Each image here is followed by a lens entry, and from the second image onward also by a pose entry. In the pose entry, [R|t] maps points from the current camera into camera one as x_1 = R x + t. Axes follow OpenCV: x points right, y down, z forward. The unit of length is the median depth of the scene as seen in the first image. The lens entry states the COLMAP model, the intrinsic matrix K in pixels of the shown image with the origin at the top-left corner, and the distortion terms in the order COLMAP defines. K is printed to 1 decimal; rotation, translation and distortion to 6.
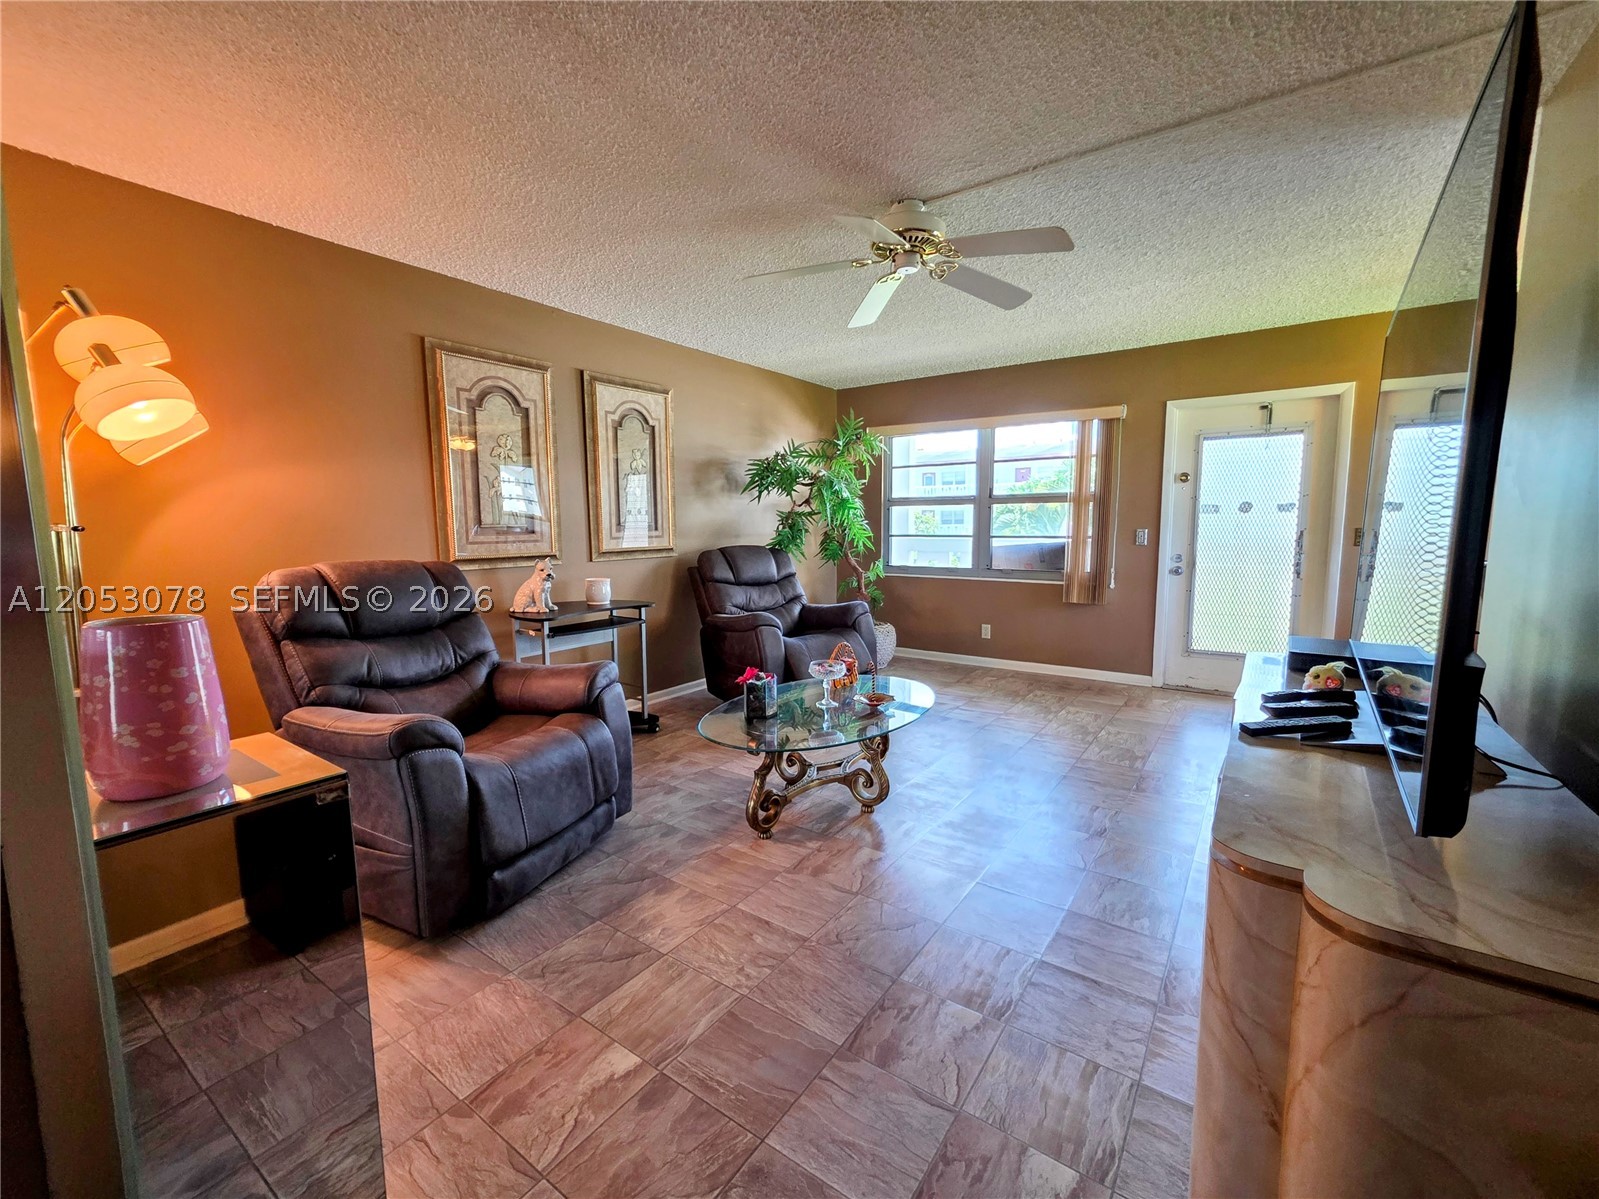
lens RADIAL K [[666.0, 0, 799.3], [0, 666.0, 606.2], [0, 0, 1]] dist [0.003052, 0.000069]
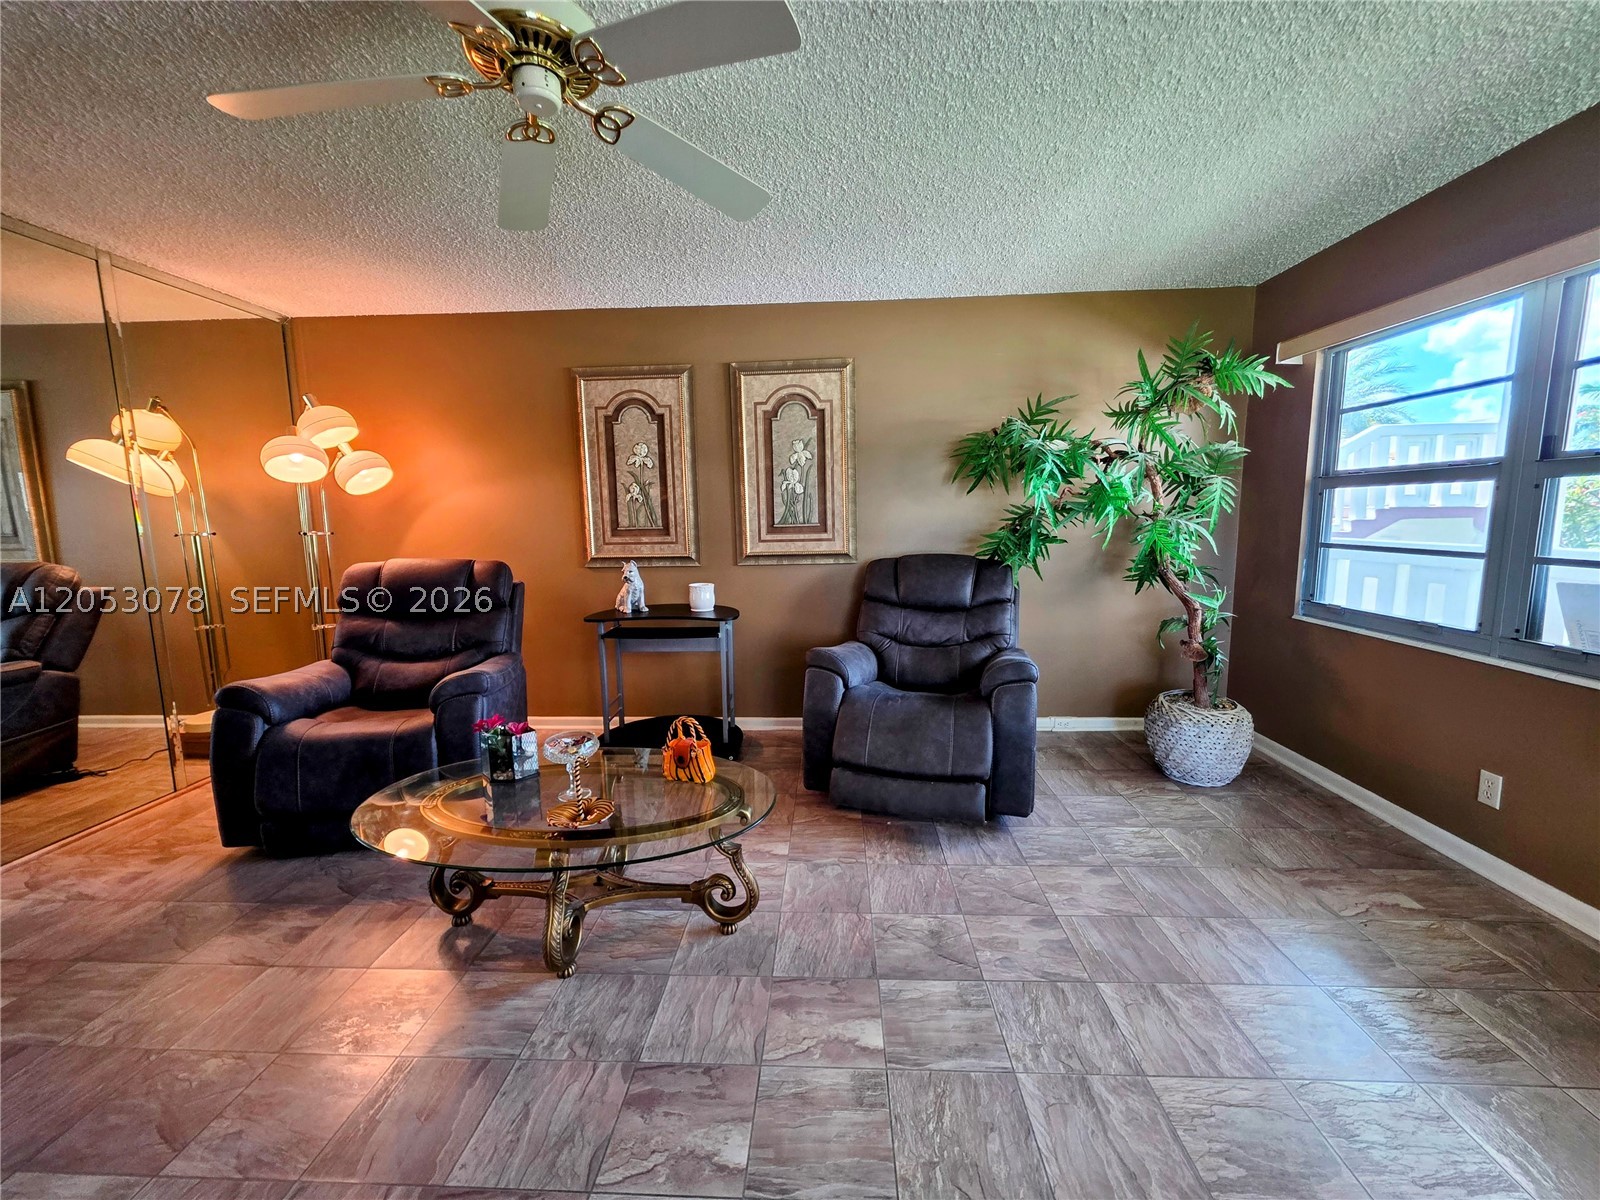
lens RADIAL K [[637.7, 0, 805.0], [0, 637.7, 598.1], [0, 0, 1]] dist [0.000698, 0.000085]
pose [[0.538124, 0.106966, -0.836051, 0.463550], [-0.094005, 0.993343, 0.066584, -0.082002], [0.837607, 0.042763, 0.544597, 0.536036]]
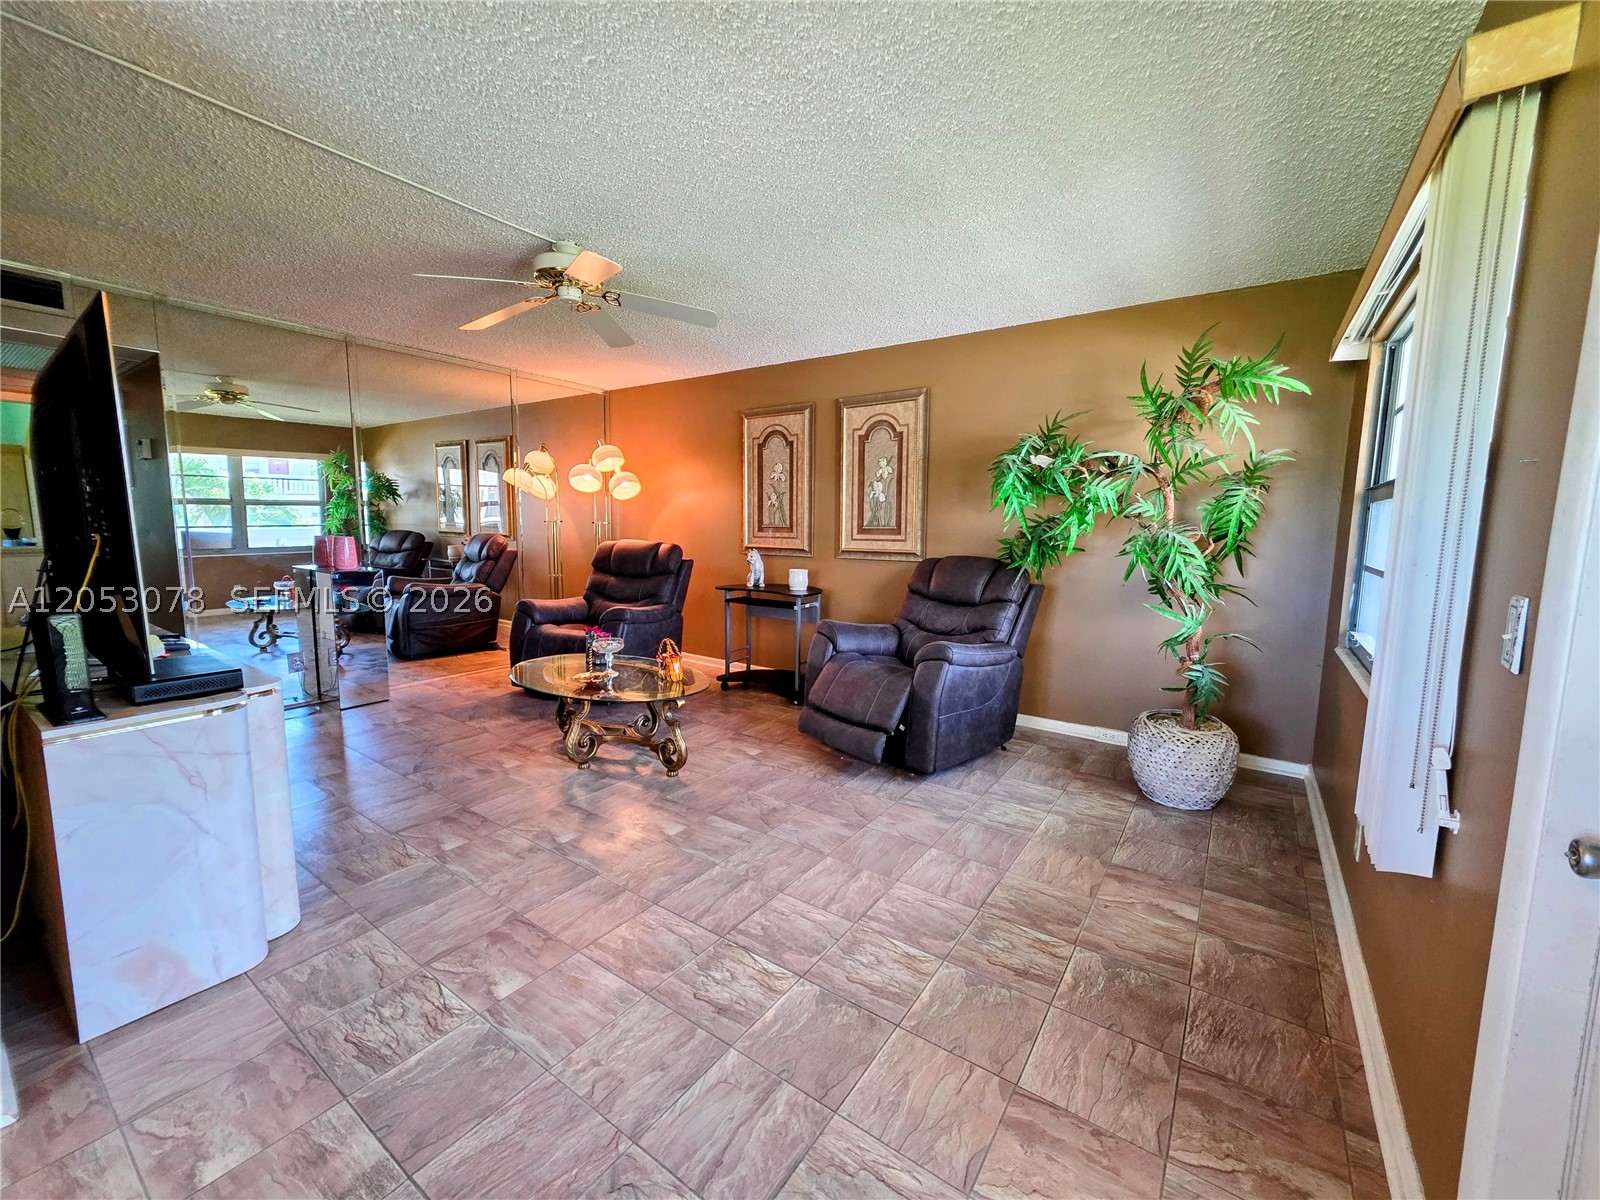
lens RADIAL K [[637.7, 0, 805.3], [0, 637.7, 598.8], [0, 0, 1]] dist [0.000698, 0.000085]
pose [[0.010681, 0.123873, -0.992241, 0.763479], [-0.141251, 0.982534, 0.121140, -0.114680], [0.989916, 0.138861, 0.027991, 0.842010]]
